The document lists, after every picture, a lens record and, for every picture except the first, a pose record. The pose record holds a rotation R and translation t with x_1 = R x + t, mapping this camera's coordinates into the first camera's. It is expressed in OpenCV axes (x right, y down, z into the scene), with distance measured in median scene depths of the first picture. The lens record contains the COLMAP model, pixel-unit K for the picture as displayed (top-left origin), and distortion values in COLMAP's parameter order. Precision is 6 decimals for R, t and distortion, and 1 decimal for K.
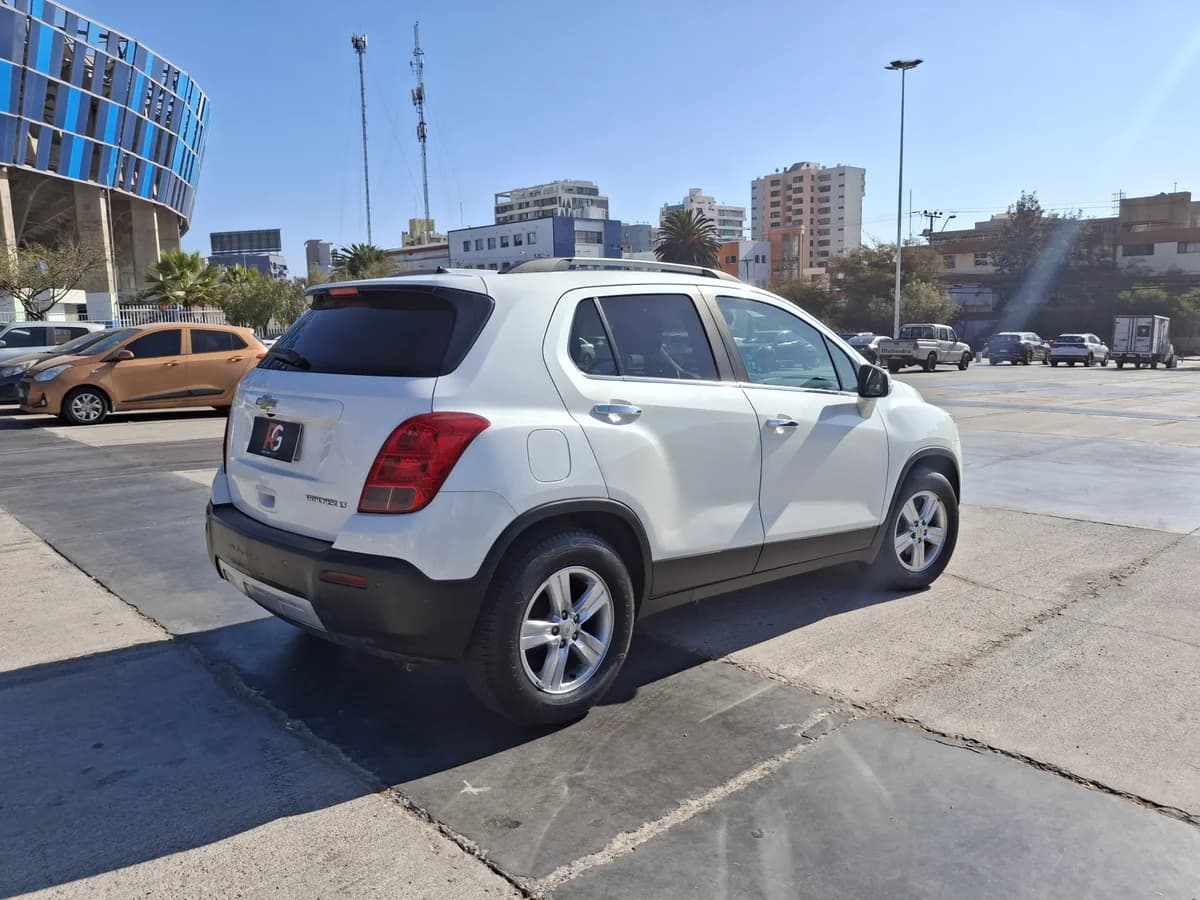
lens RADIAL K [[905.2, 0, 600.4], [0, 905.2, 464.7], [0, 0, 1]] dist [0.012551, -0.051106]
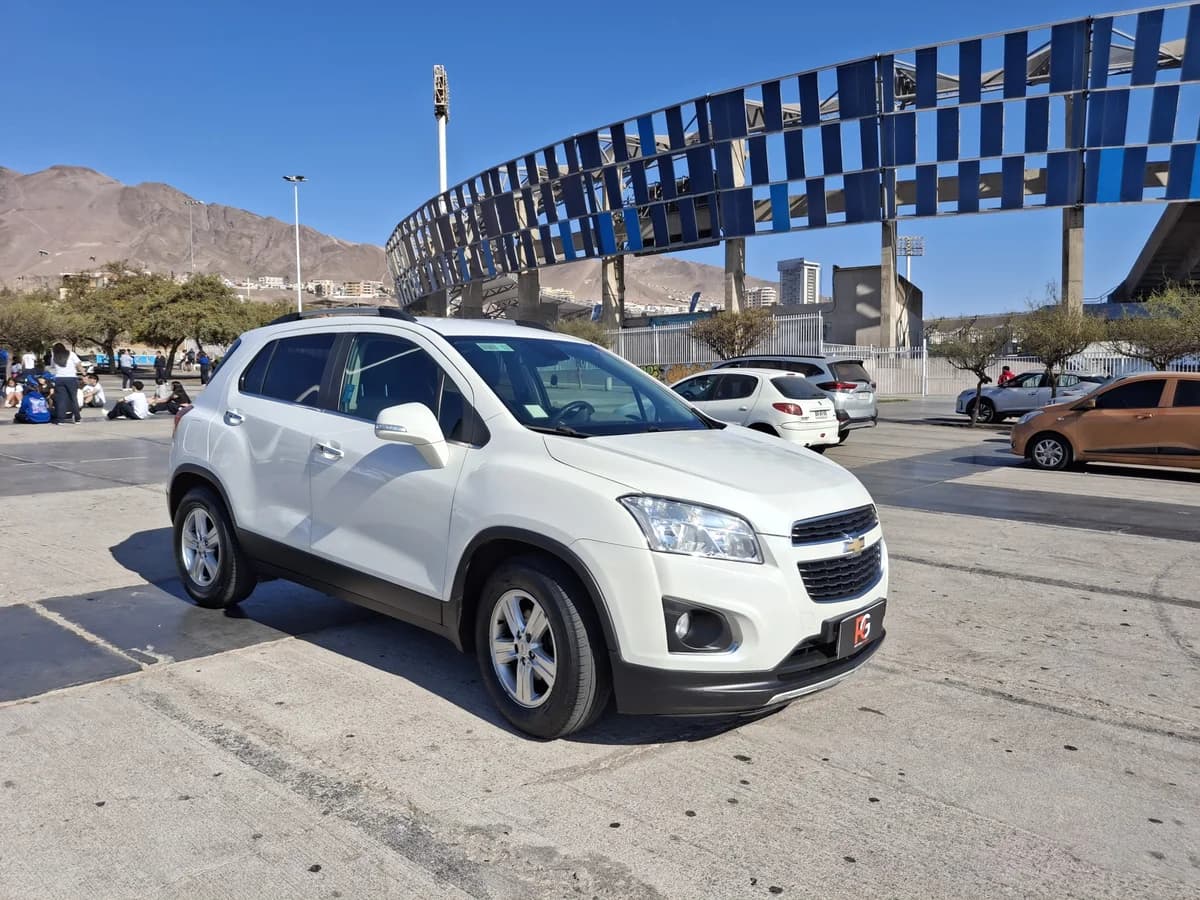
lens RADIAL K [[905.2, 0, 600.4], [0, 905.2, 464.7], [0, 0, 1]] dist [0.012551, -0.051106]
pose [[0.100616, 0.097078, -0.990178, 0.411143], [-0.159267, 0.983966, 0.080285, -0.051862], [0.982095, 0.149624, 0.114464, 0.379286]]
